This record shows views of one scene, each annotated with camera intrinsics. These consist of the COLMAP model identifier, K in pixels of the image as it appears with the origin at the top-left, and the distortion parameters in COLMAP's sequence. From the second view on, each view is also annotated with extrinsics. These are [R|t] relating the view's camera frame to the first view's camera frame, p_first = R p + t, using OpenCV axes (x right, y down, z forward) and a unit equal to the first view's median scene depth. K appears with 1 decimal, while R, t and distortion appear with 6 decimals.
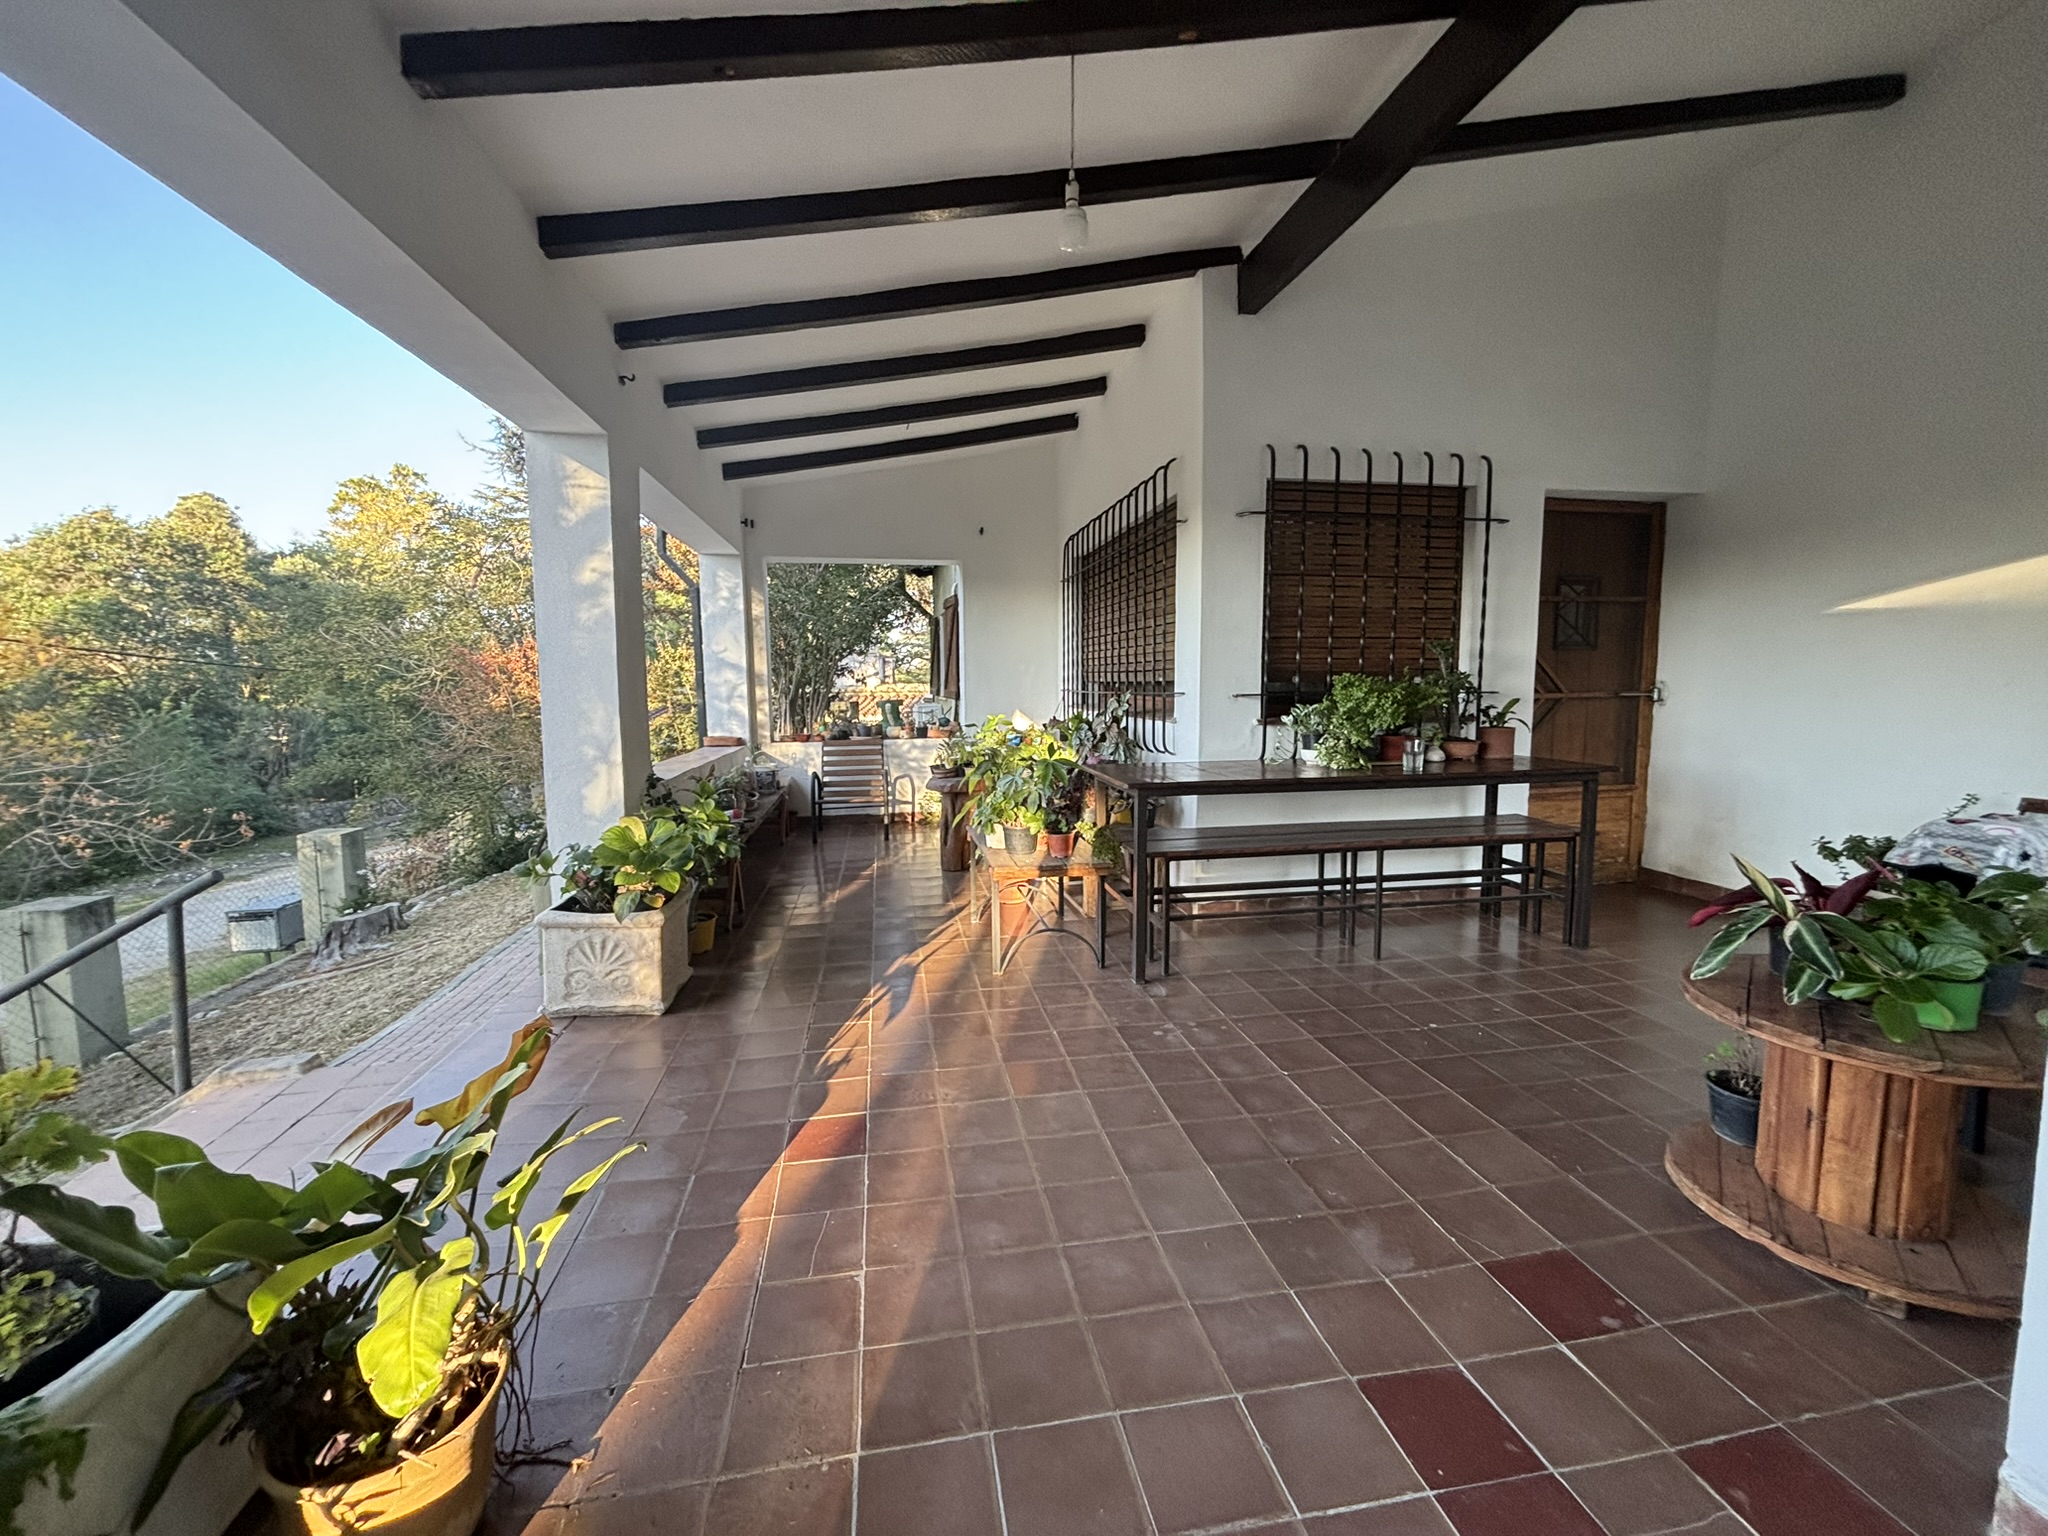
lens RADIAL K [[816.9, 0, 1020.3], [0, 816.9, 765.2], [0, 0, 1]] dist [0.000115, 0.000038]
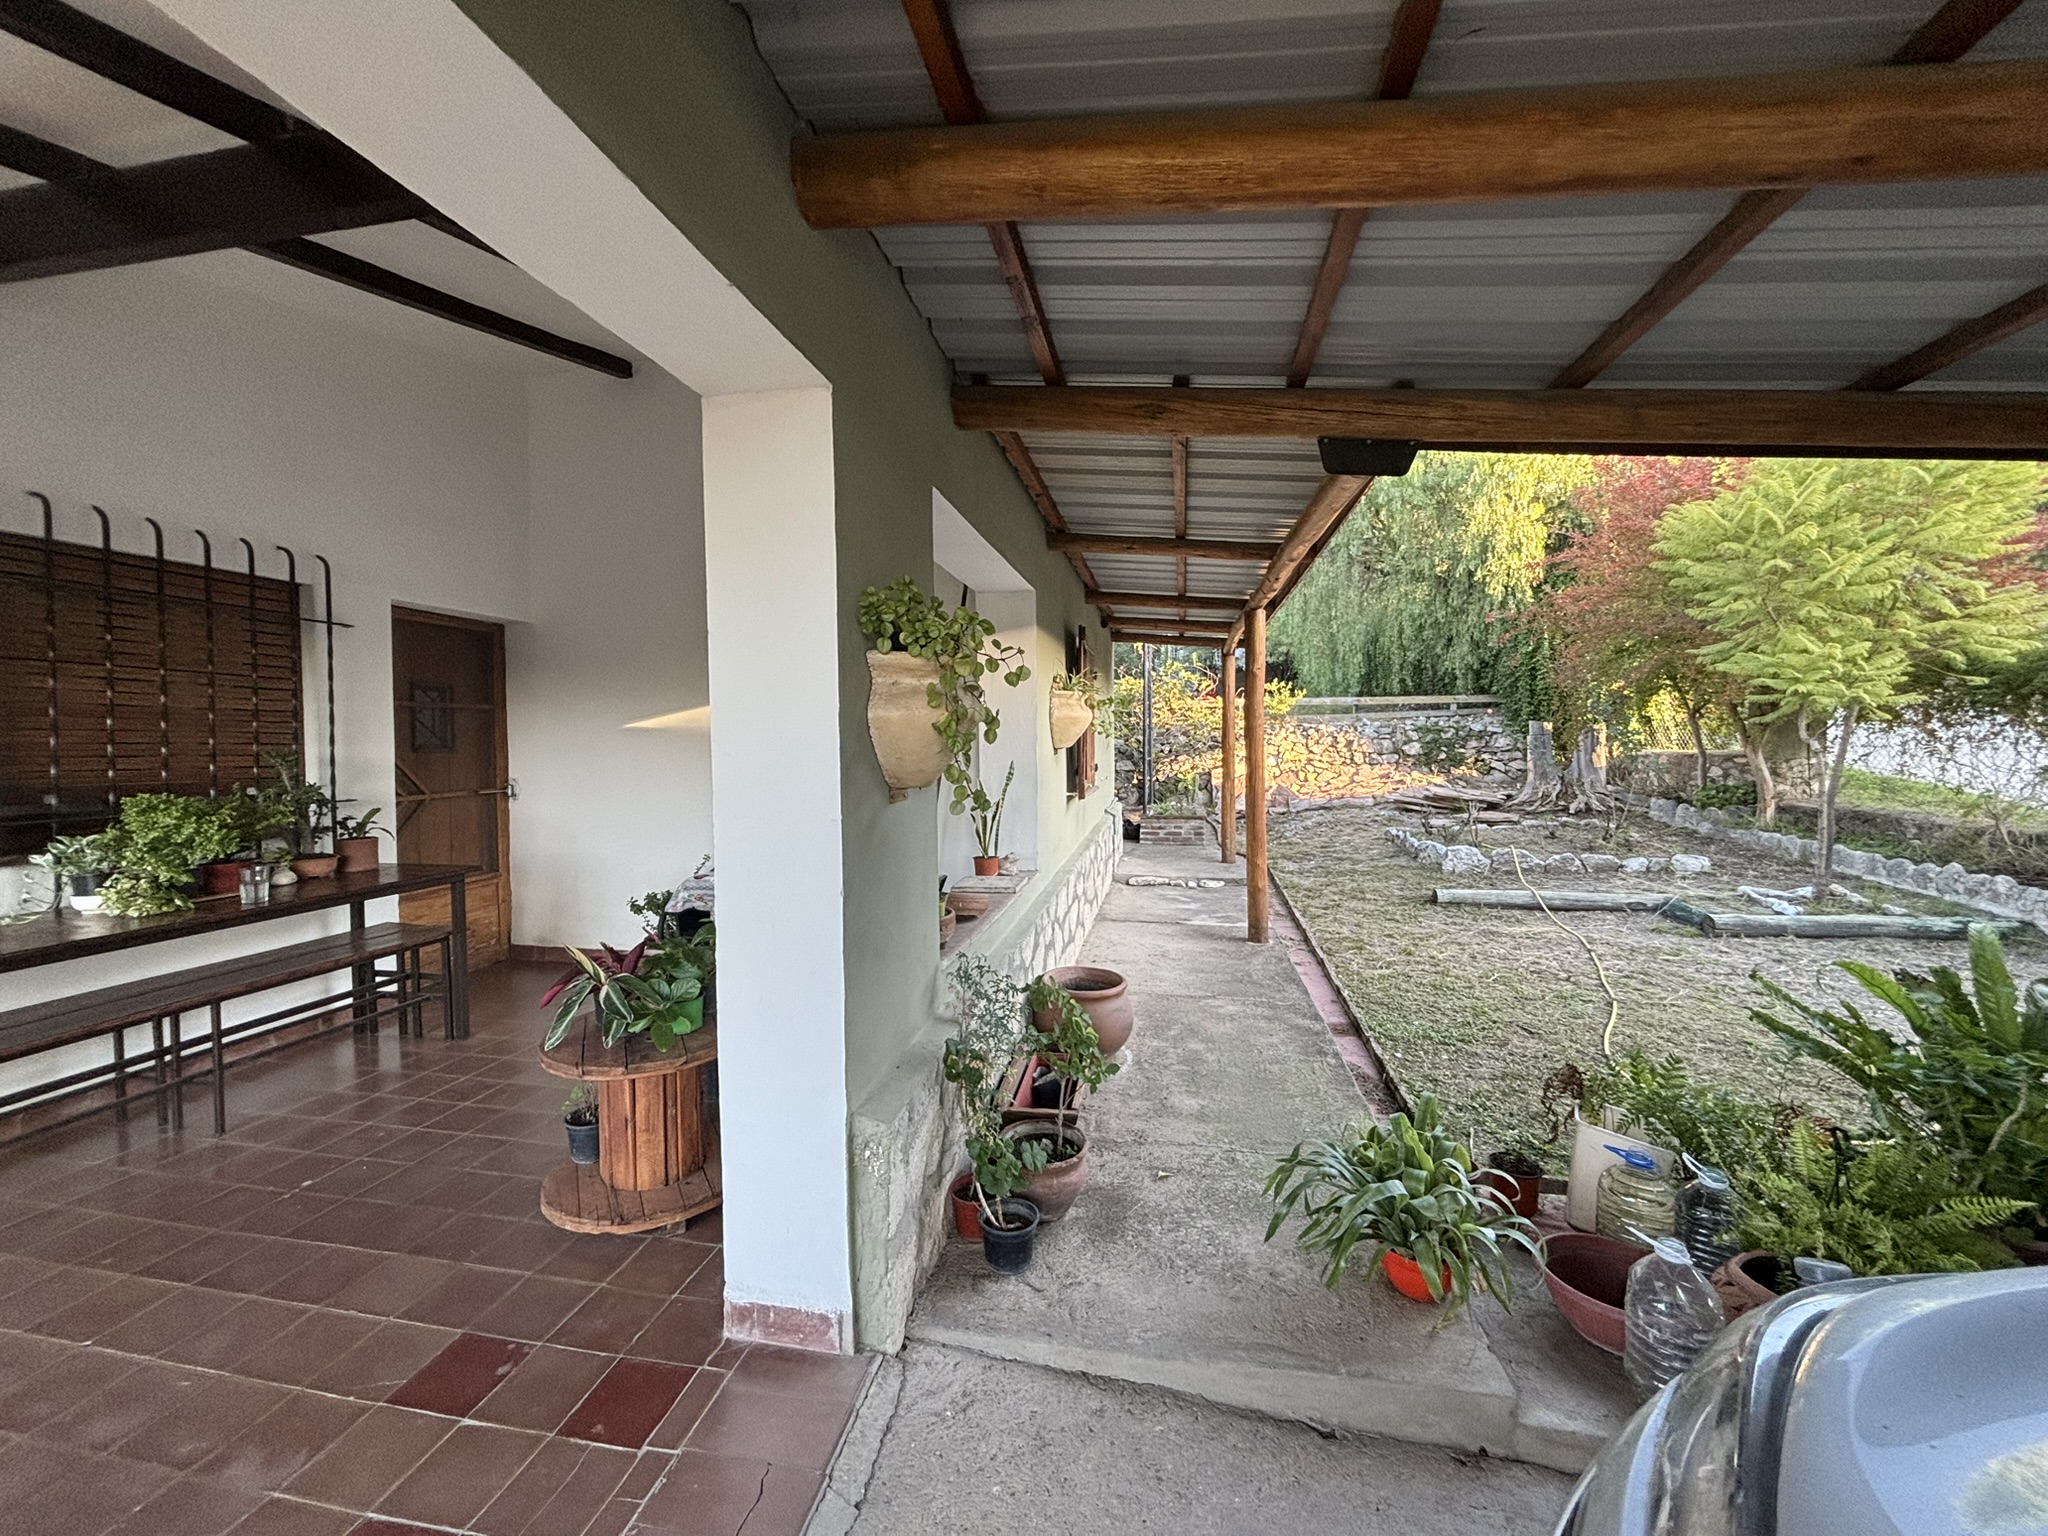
lens RADIAL K [[816.9, 0, 1014.6], [0, 816.9, 767.0], [0, 0, 1]] dist [0.000115, 0.000038]
pose [[0.356804, -0.019810, 0.933969, -0.046433], [0.097960, 0.995057, -0.016318, -0.043320], [-0.929029, 0.097314, 0.356980, -0.087541]]
